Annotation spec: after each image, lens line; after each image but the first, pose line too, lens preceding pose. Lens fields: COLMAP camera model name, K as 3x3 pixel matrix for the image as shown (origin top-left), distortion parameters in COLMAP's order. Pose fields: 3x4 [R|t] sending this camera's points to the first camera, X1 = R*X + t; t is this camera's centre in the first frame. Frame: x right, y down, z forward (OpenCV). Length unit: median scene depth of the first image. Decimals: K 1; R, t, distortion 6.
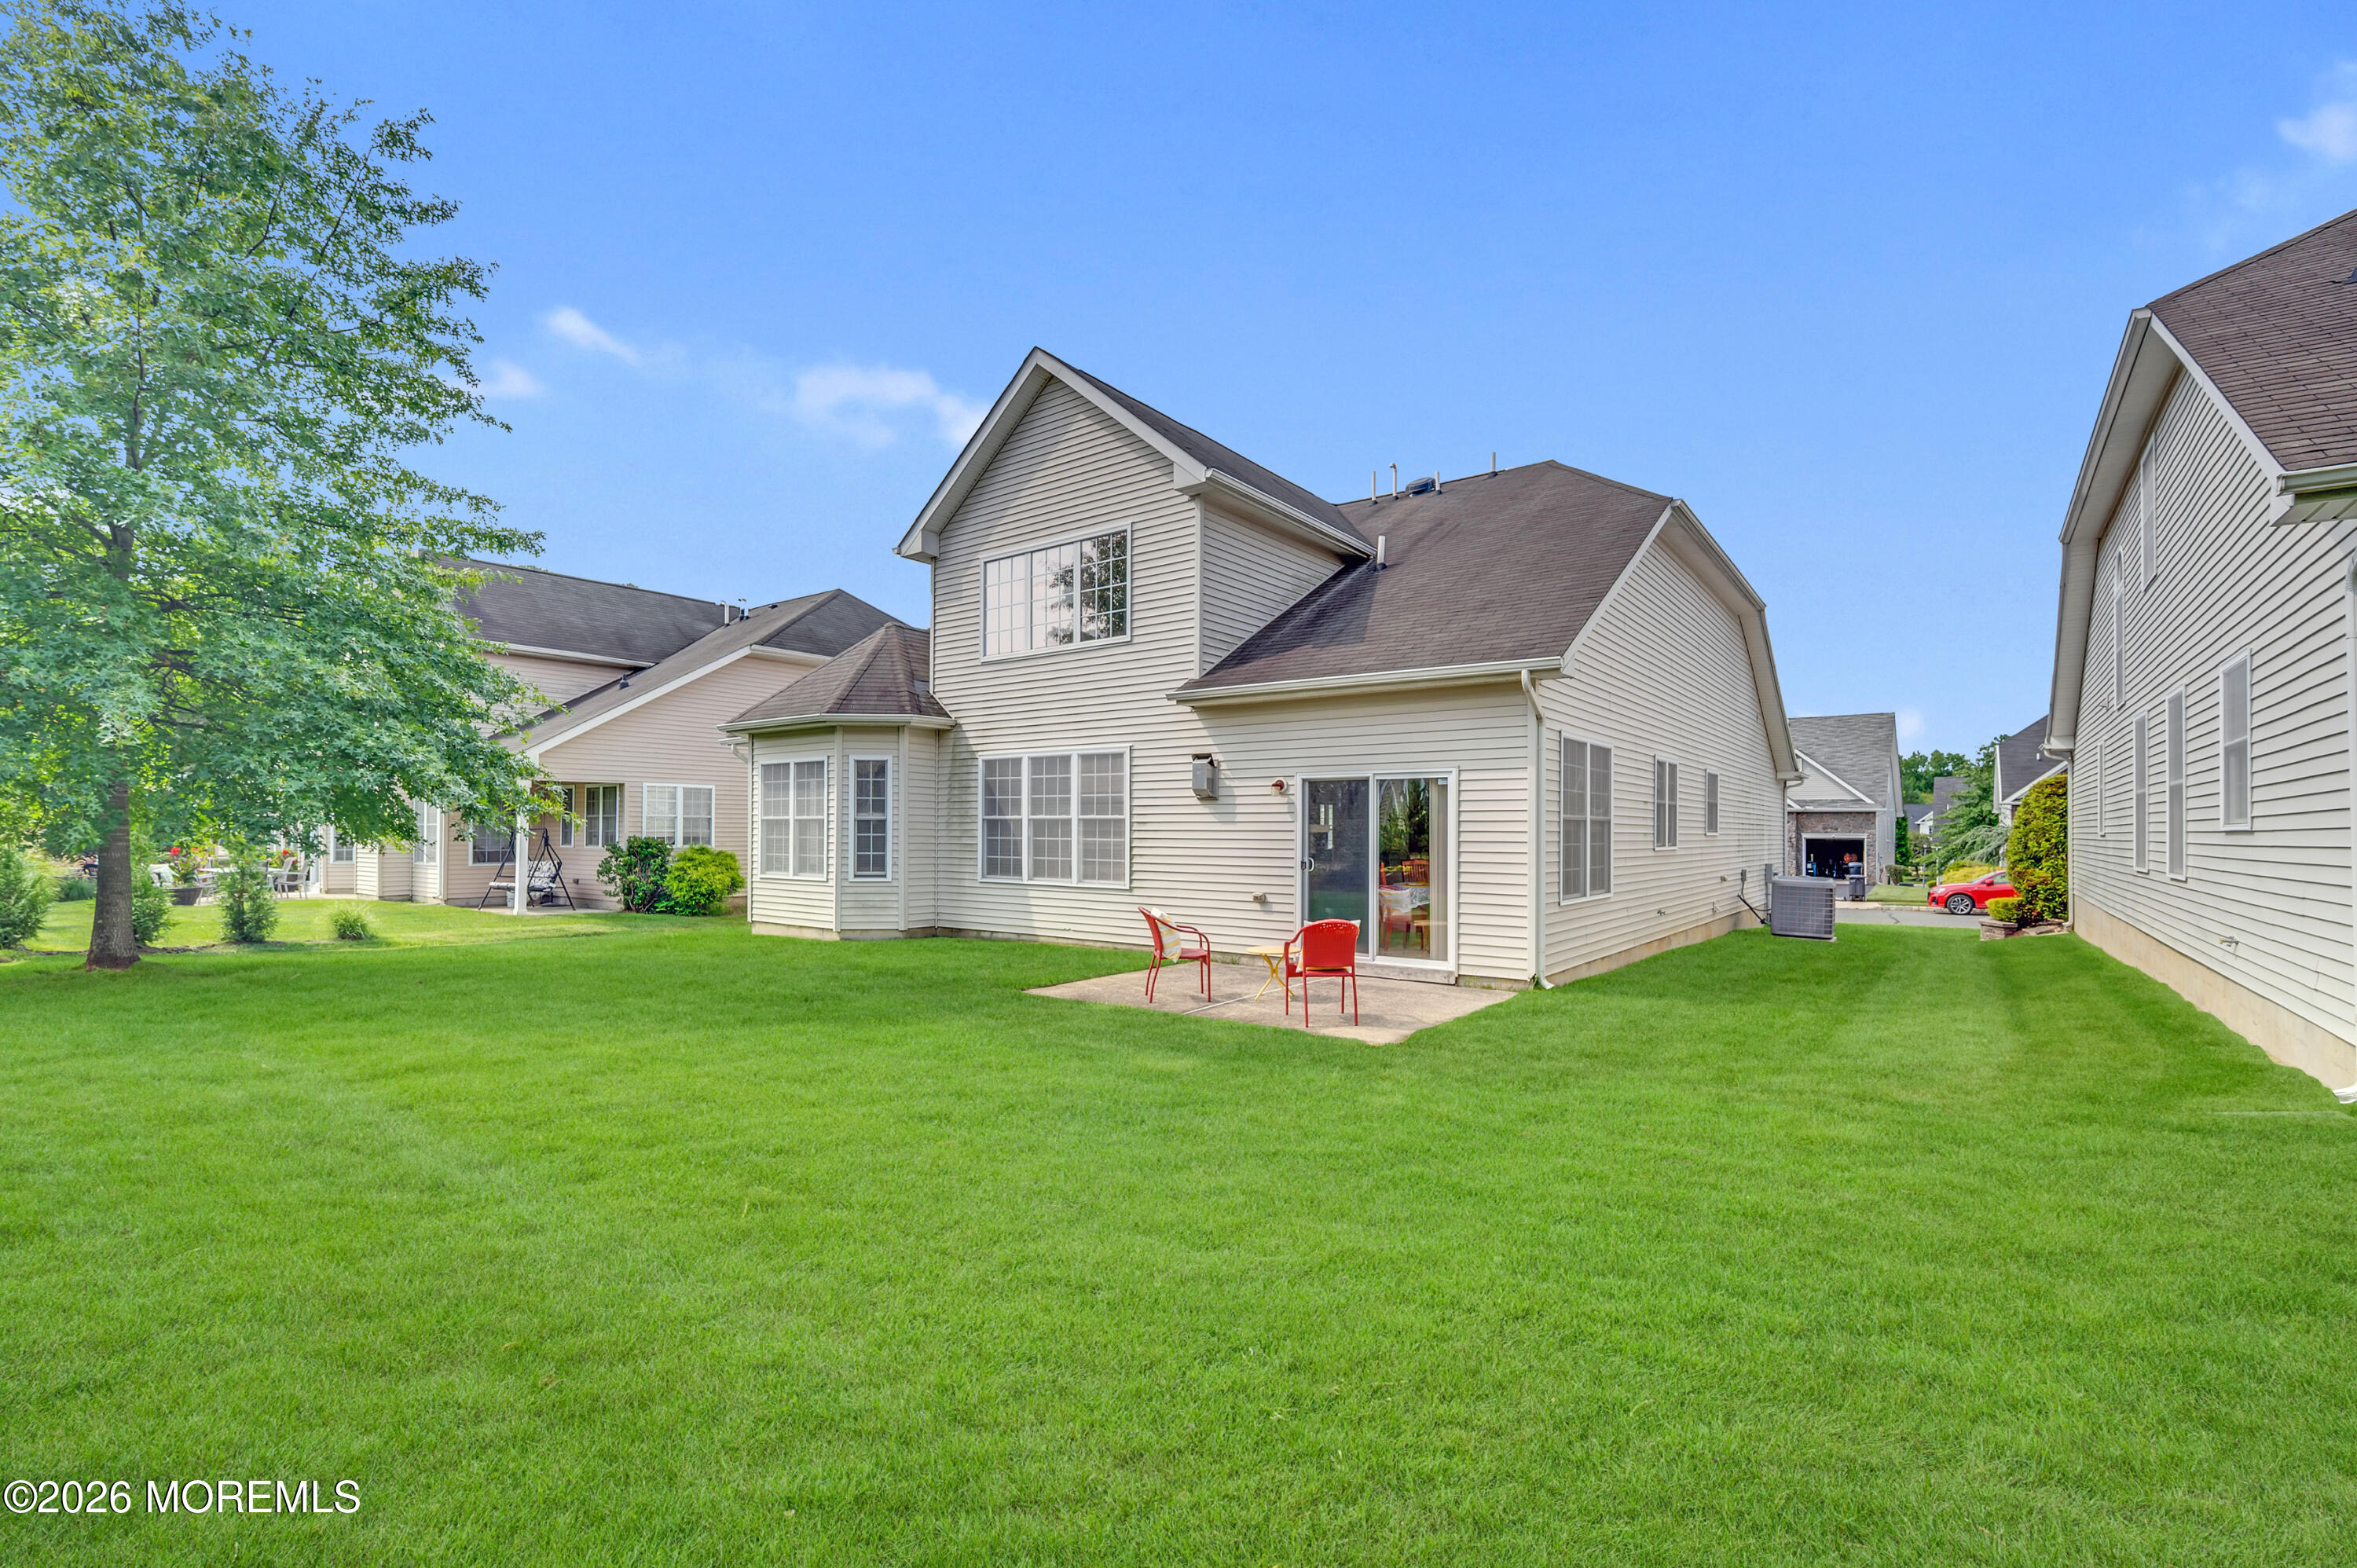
lens RADIAL K [[1016.9, 0, 1184.8], [0, 1016.9, 816.5], [0, 0, 1]] dist [-0.002487, 0.000153]
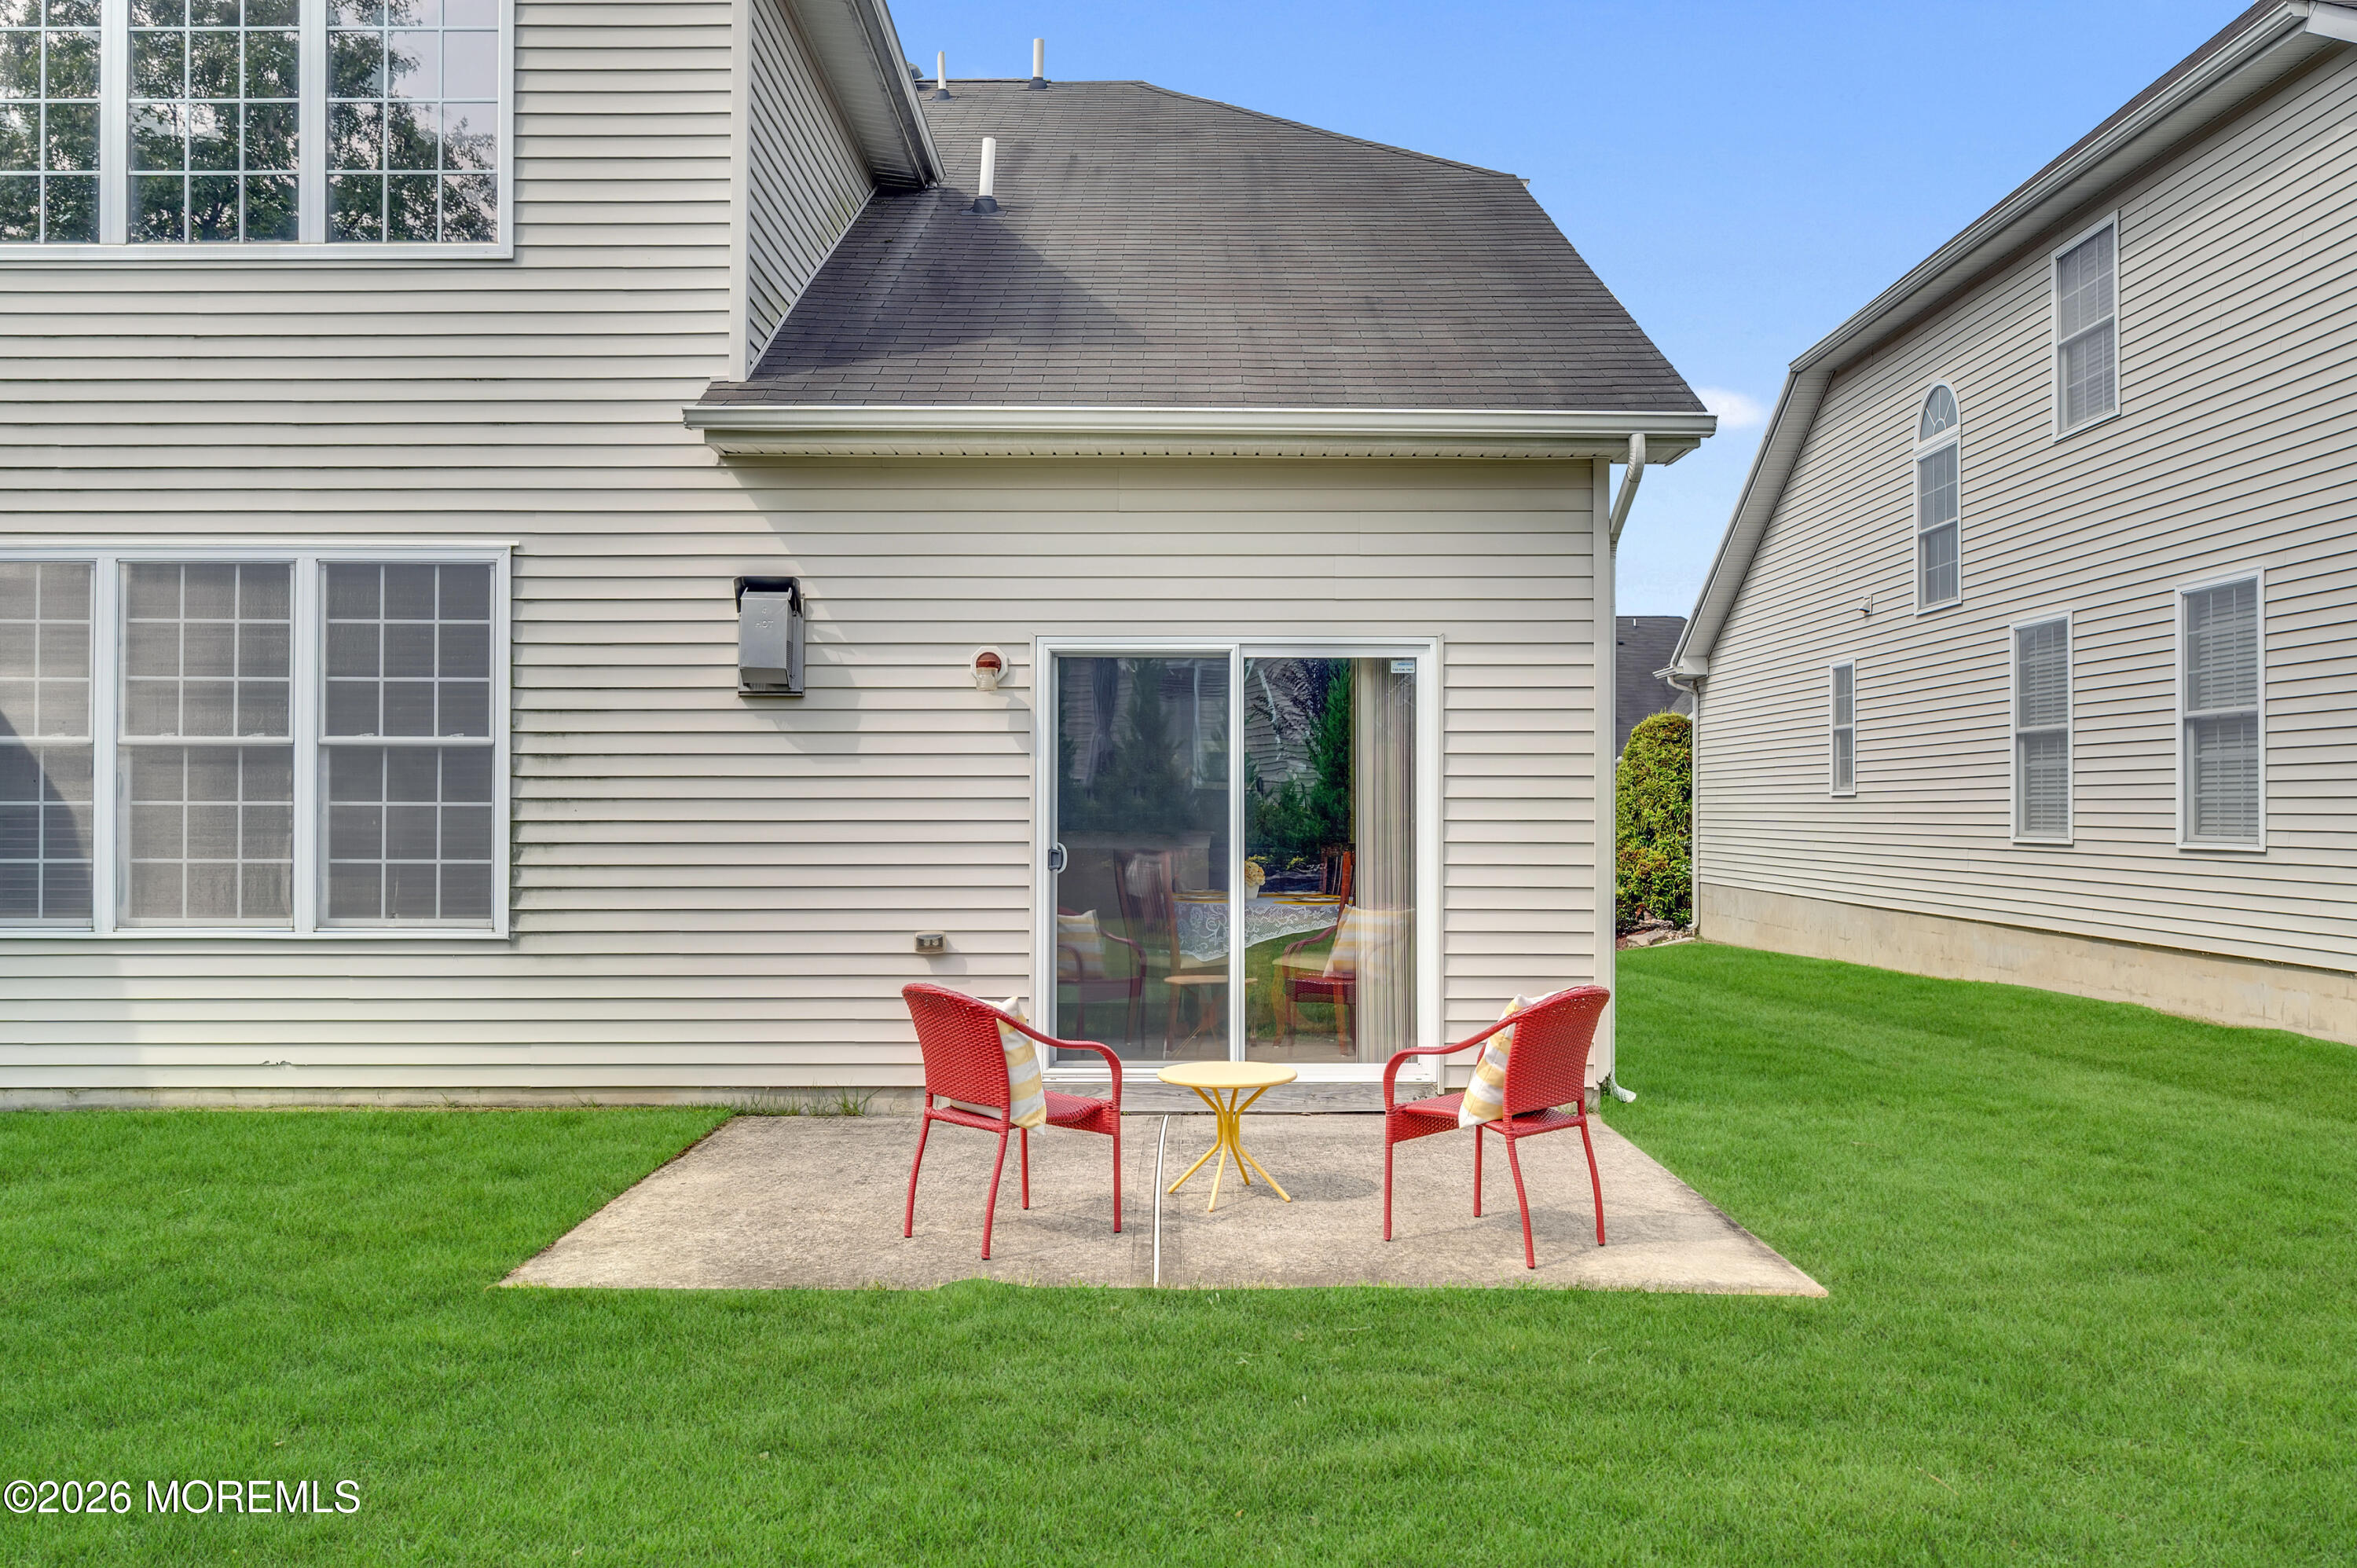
lens RADIAL K [[1733.5, 0, 1085.2], [0, 1733.5, 788.6], [0, 0, 1]] dist [-0.026433, 0.027444]
pose [[0.797588, 0.003277, 0.603193, -0.252255], [-0.003634, 0.999993, -0.000628, 0.016487], [-0.603191, -0.001691, 0.797595, 0.364054]]
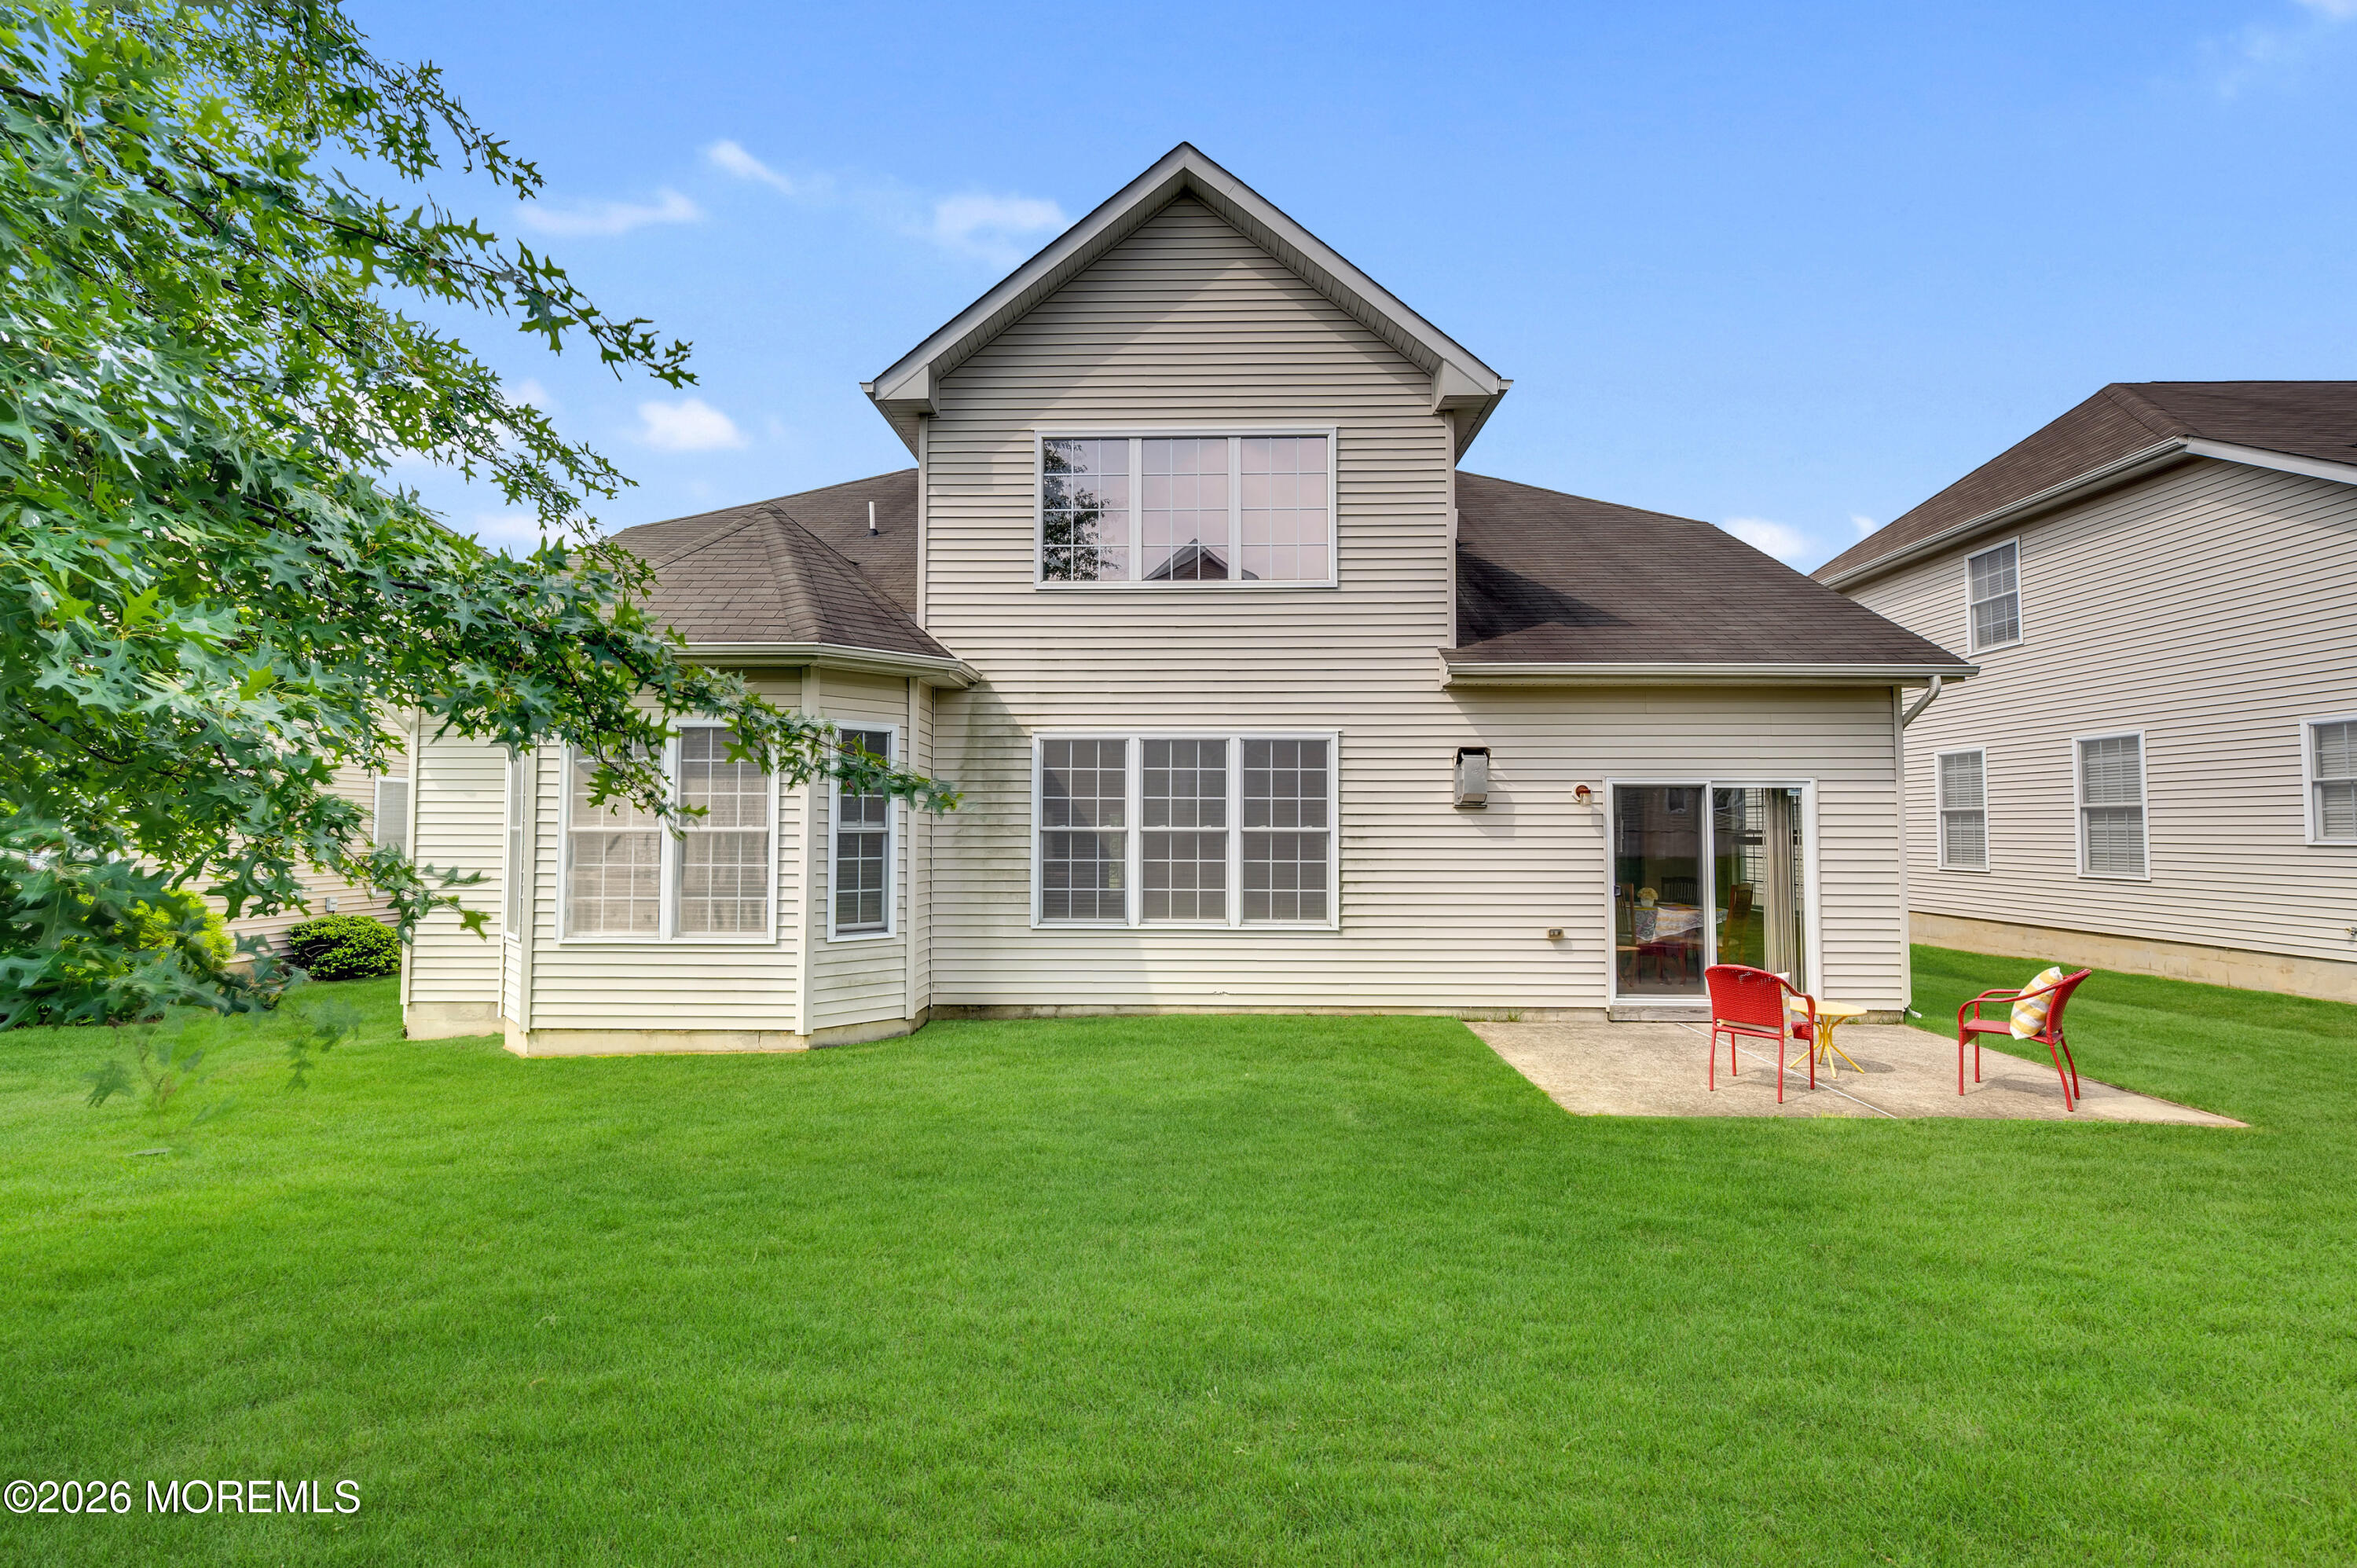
lens RADIAL K [[931.0, 0, 1235.5], [0, 931.0, 800.9], [0, 0, 1]] dist [-0.000599, -0.000694]
pose [[0.818679, 0.020561, 0.573883, -0.472285], [-0.005273, 0.999586, -0.028291, -0.000906], [-0.574227, 0.020135, 0.818449, 0.477695]]
